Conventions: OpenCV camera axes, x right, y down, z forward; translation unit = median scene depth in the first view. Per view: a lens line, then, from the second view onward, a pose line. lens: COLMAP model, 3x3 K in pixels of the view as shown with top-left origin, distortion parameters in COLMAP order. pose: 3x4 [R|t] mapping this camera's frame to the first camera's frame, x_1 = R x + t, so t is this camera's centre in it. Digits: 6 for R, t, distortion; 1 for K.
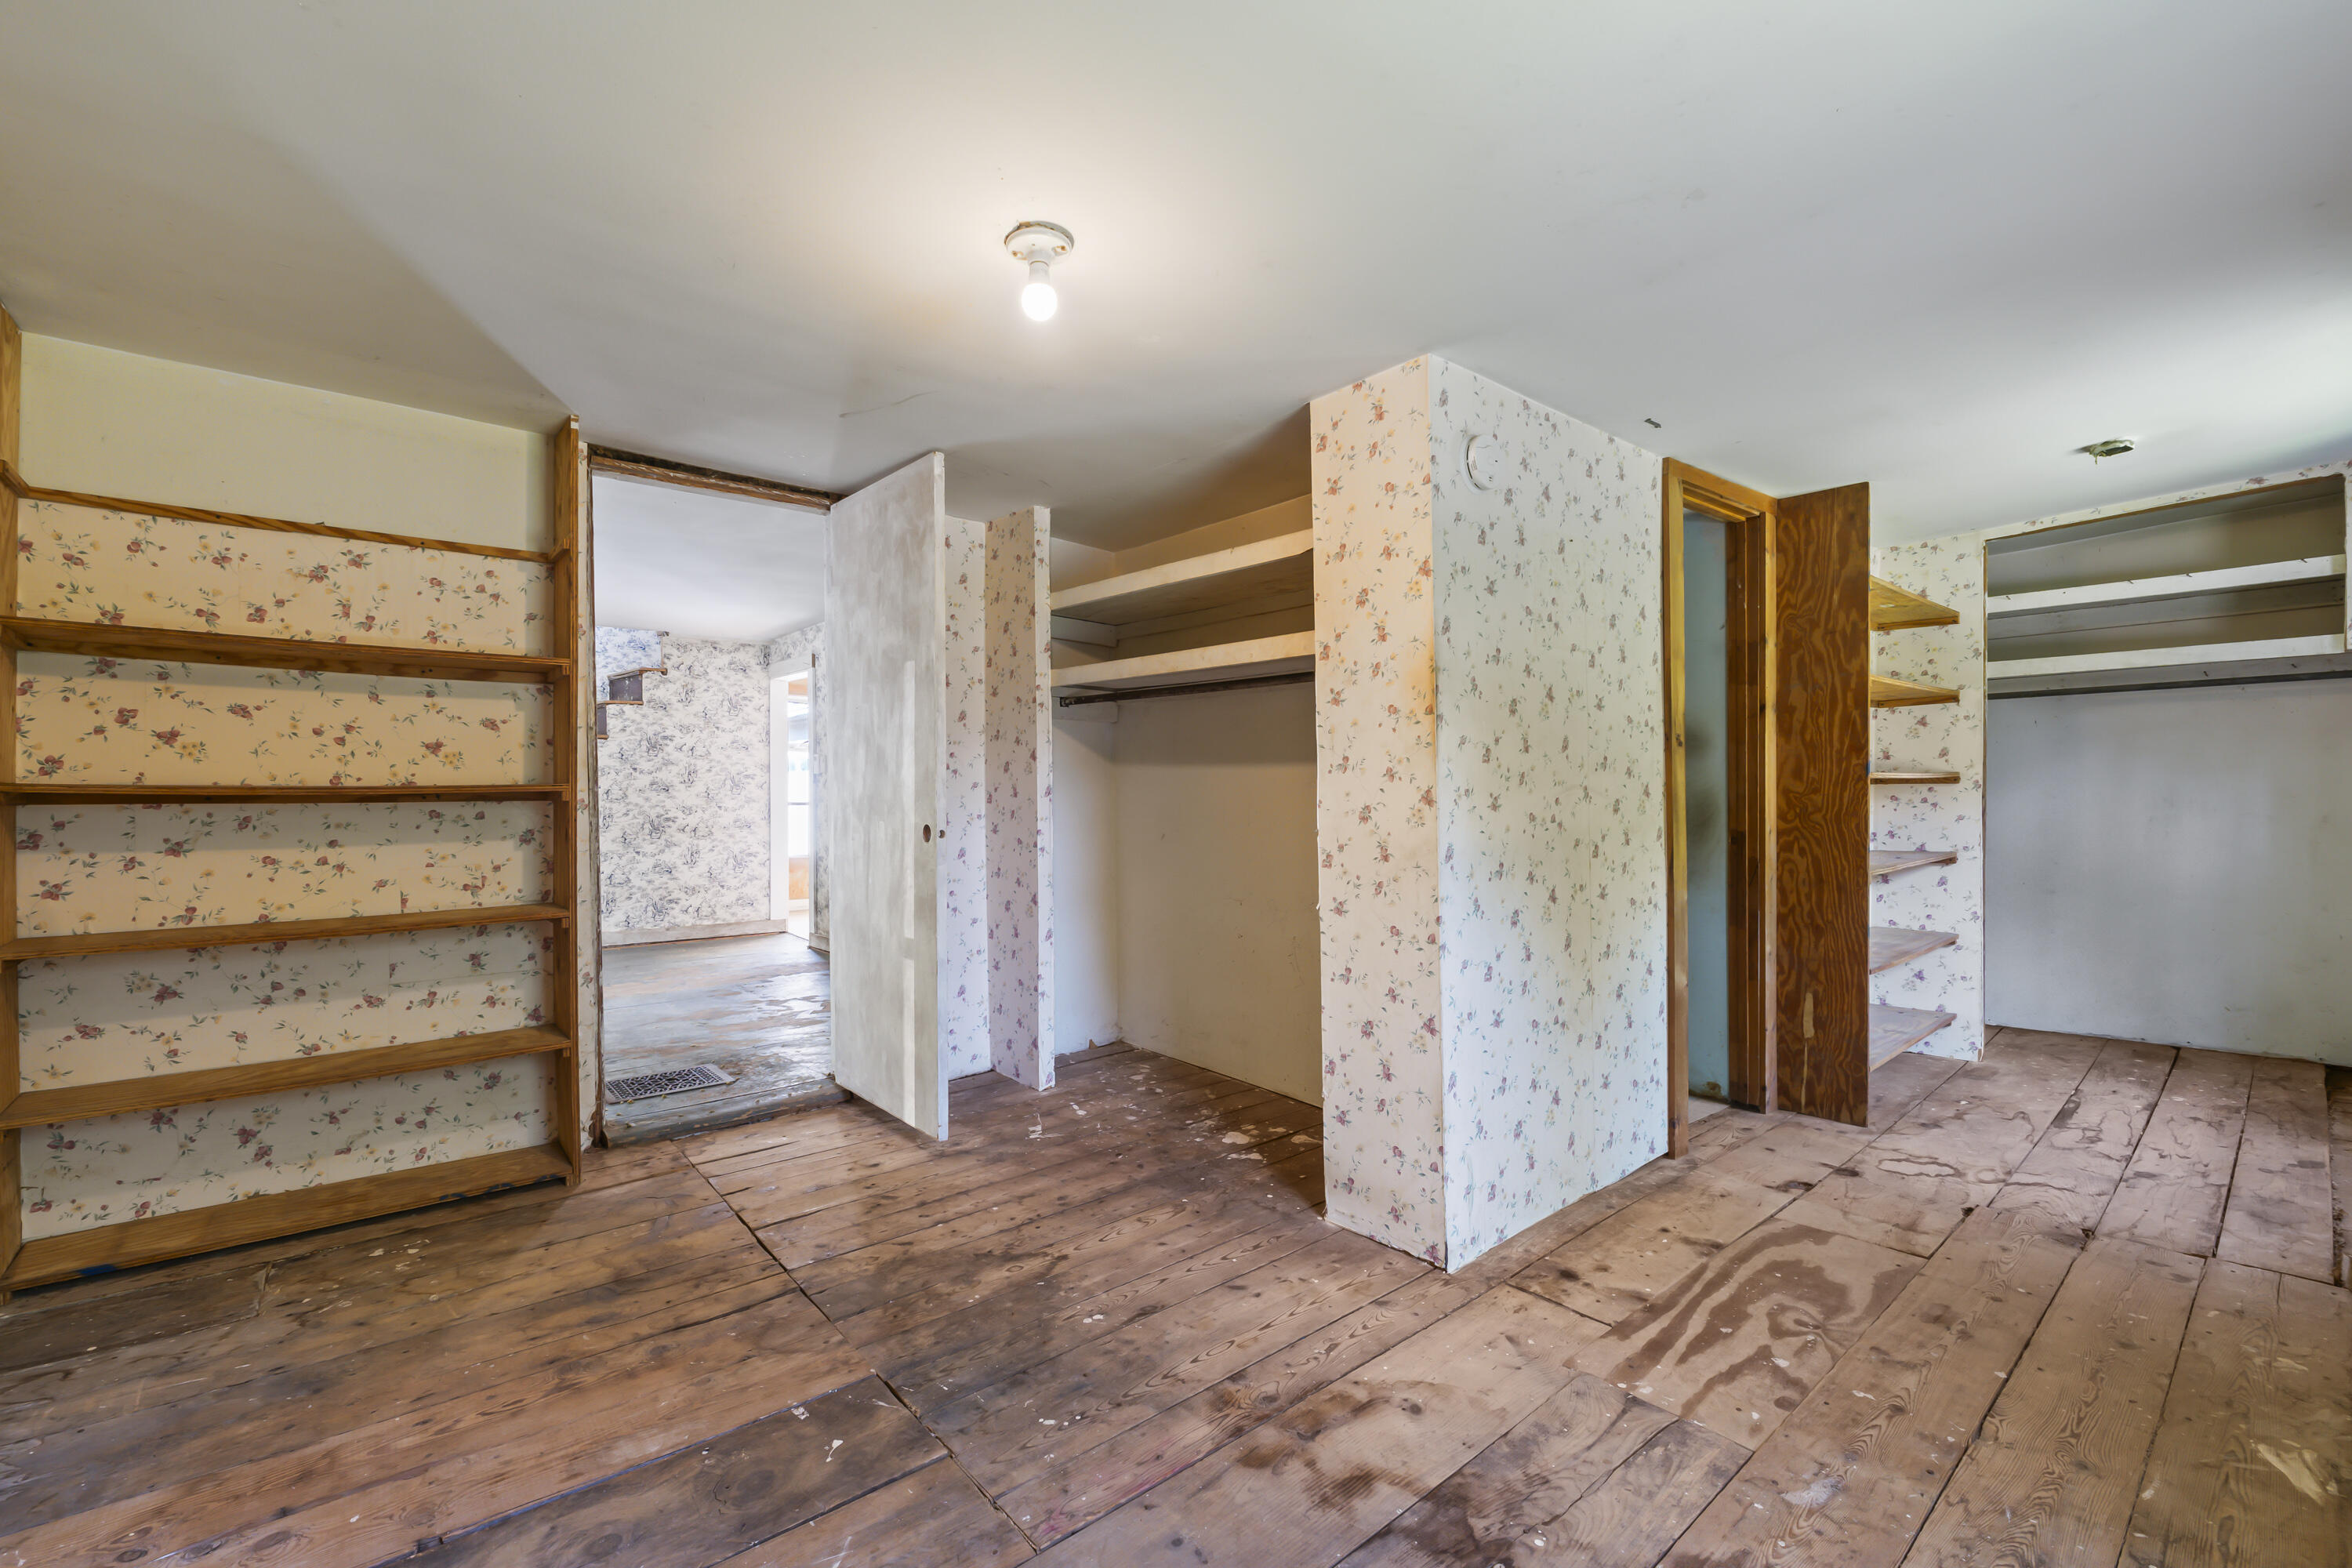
lens RADIAL K [[988.7, 0, 1167.1], [0, 988.7, 779.6], [0, 0, 1]] dist [-0.007720, 0.000373]
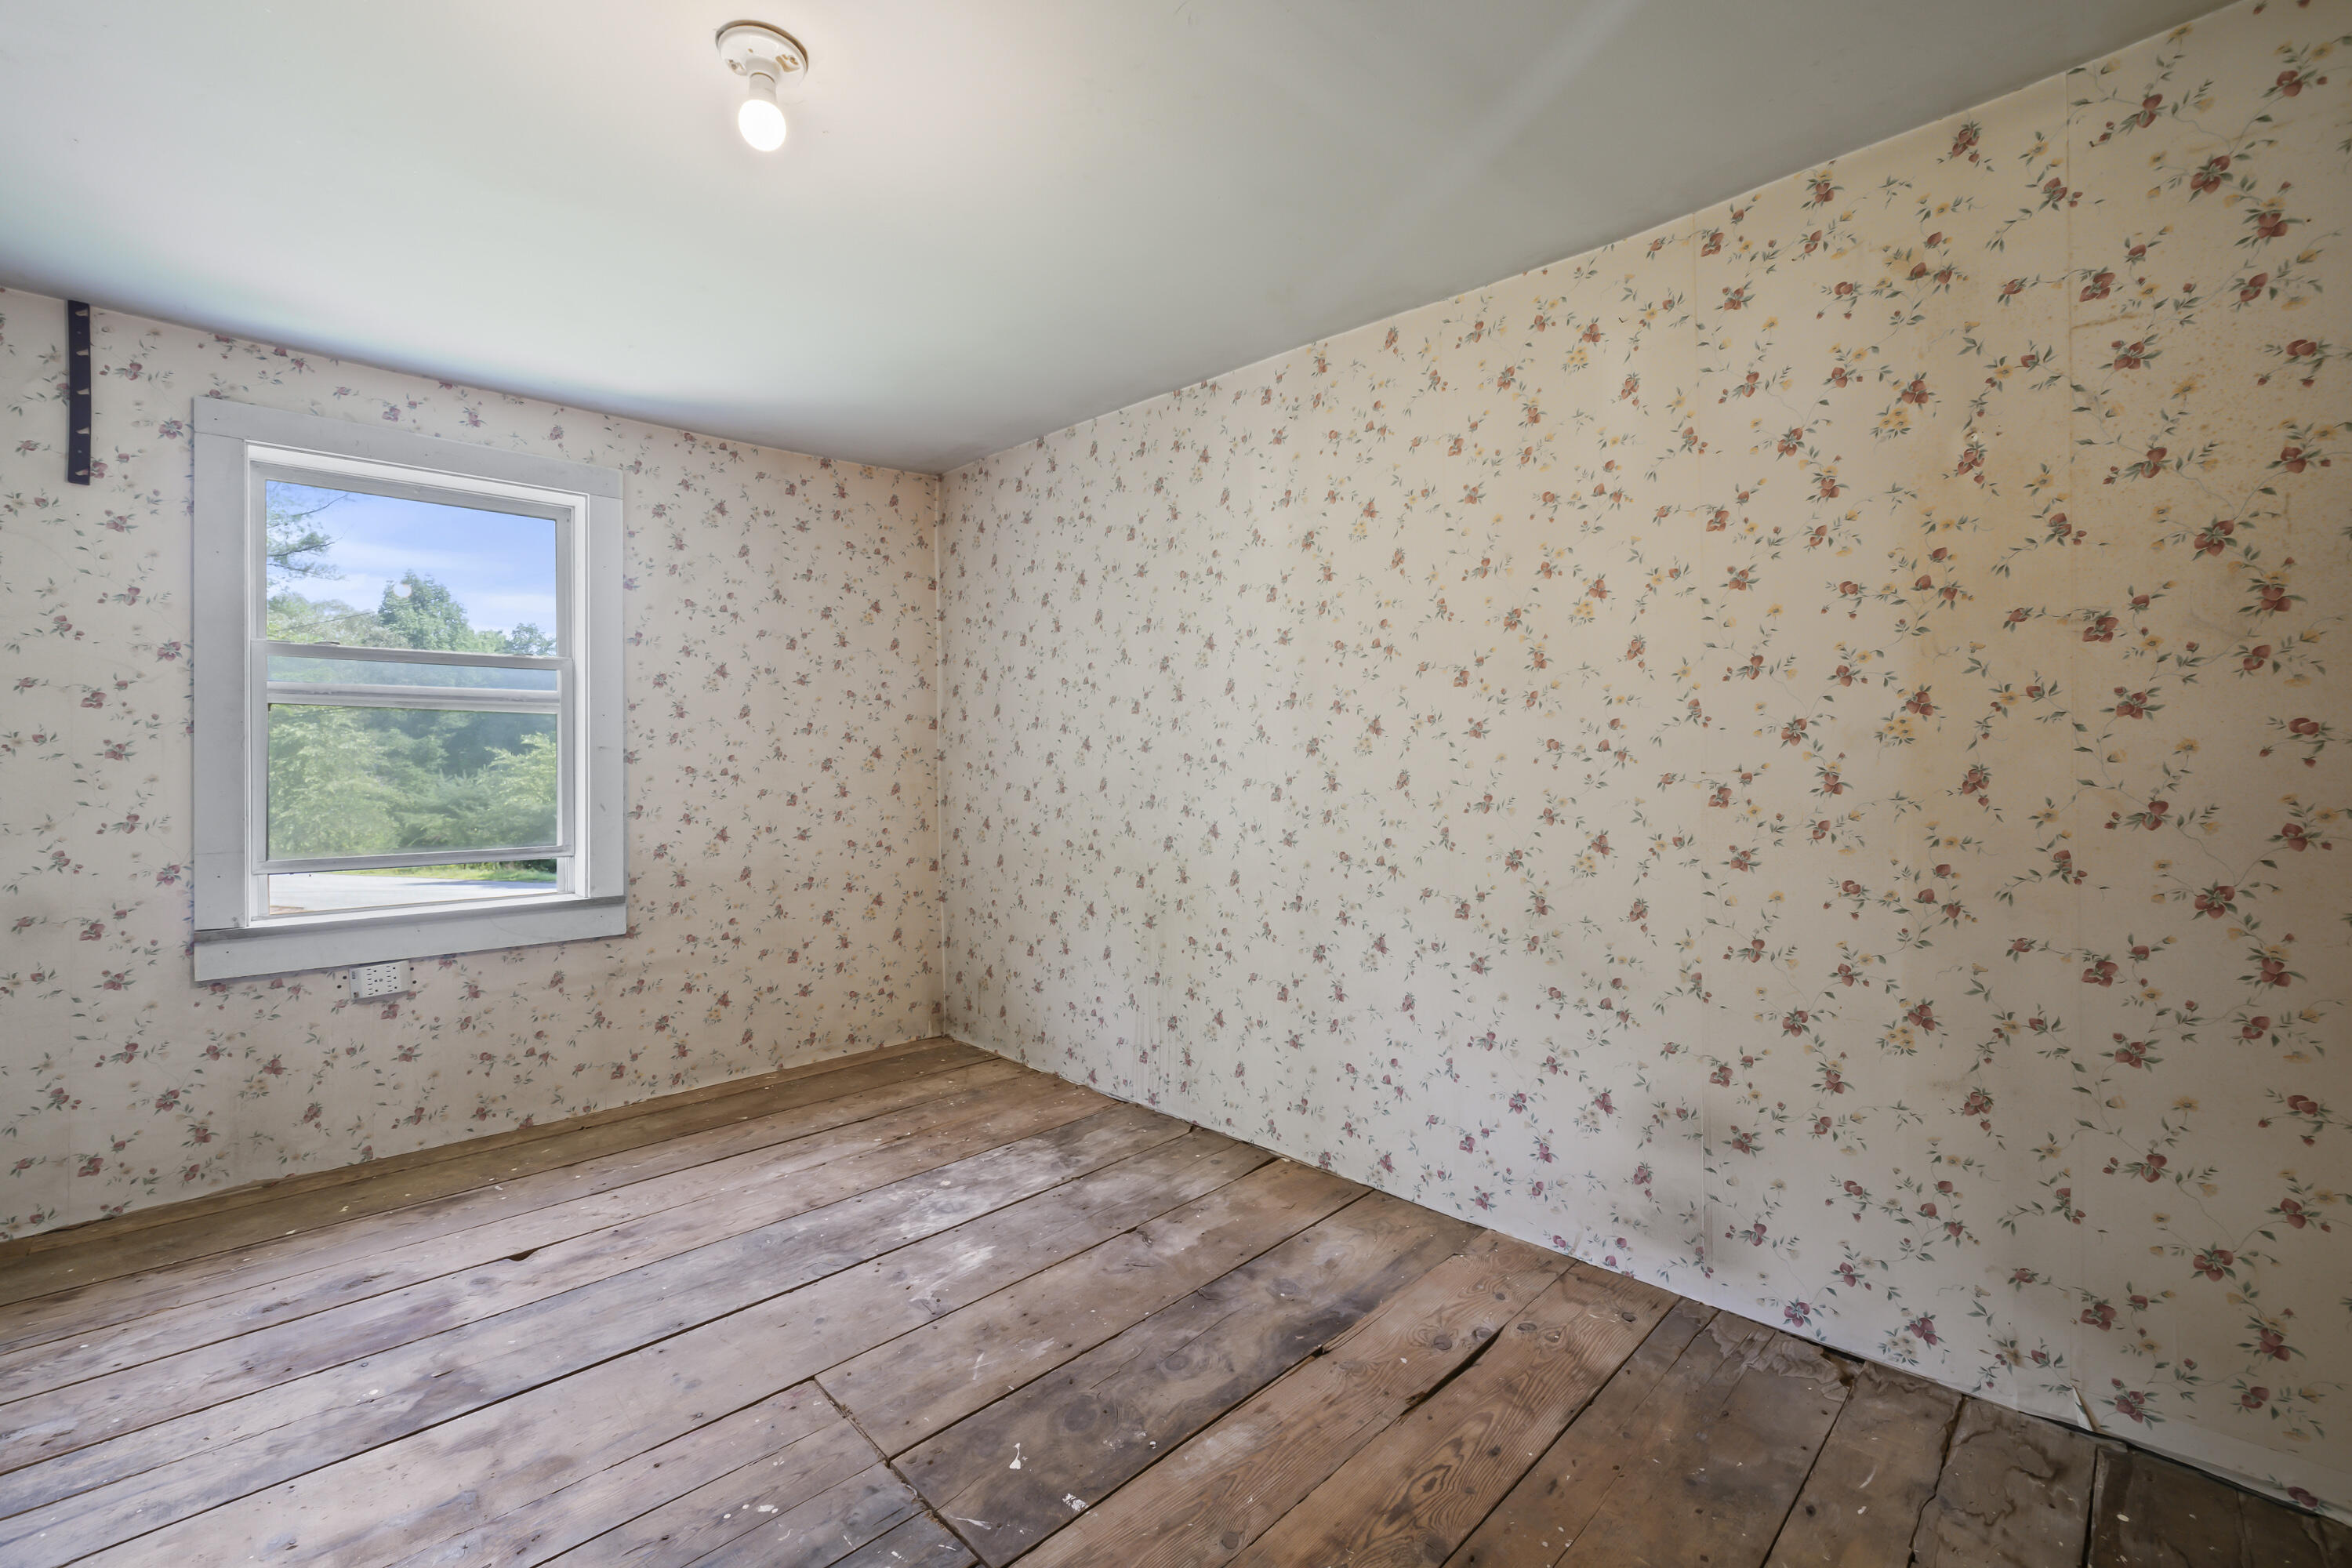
lens RADIAL K [[983.3, 0, 1172.3], [0, 983.3, 760.6], [0, 0, 1]] dist [-0.001937, 0.000011]
pose [[-0.997240, 0.006961, -0.073920, -0.406907], [0.007705, 0.999922, -0.009779, 0.037513], [0.073846, -0.010322, -0.997216, 1.870826]]
